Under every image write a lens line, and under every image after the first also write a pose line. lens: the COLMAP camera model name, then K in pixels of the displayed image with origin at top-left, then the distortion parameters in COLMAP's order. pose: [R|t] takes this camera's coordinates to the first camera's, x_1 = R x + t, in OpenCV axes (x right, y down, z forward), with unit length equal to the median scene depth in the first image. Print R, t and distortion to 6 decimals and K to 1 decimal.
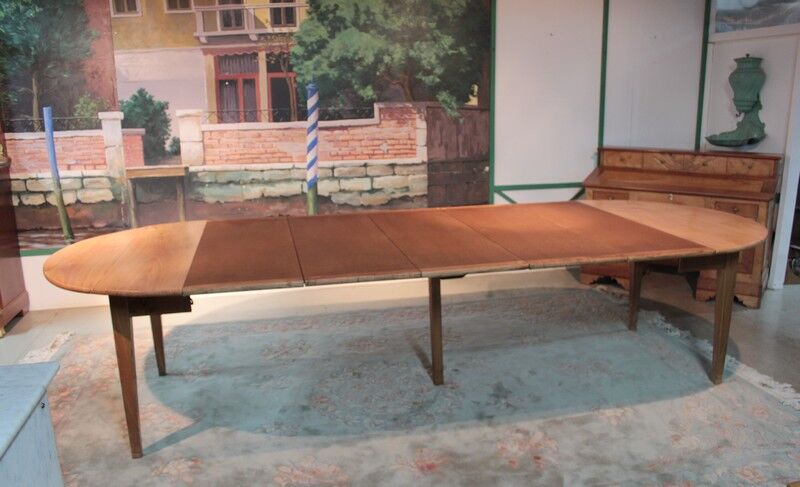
lens RADIAL K [[661.0, 0, 400.0], [0, 661.0, 243.5], [0, 0, 1]] dist [-0.054785, 0.008824]
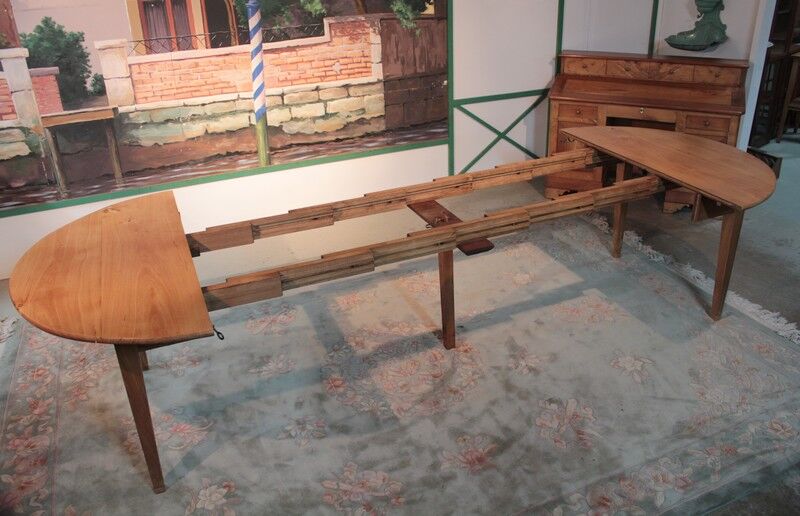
lens RADIAL K [[665.0, 0, 400.9], [0, 665.0, 228.3], [0, 0, 1]] dist [-0.040654, 0.007357]
pose [[0.983154, -0.089170, 0.159553, -0.106012], [0.057299, 0.979283, 0.194219, -0.105482], [-0.173566, -0.181805, 0.967896, 0.071594]]
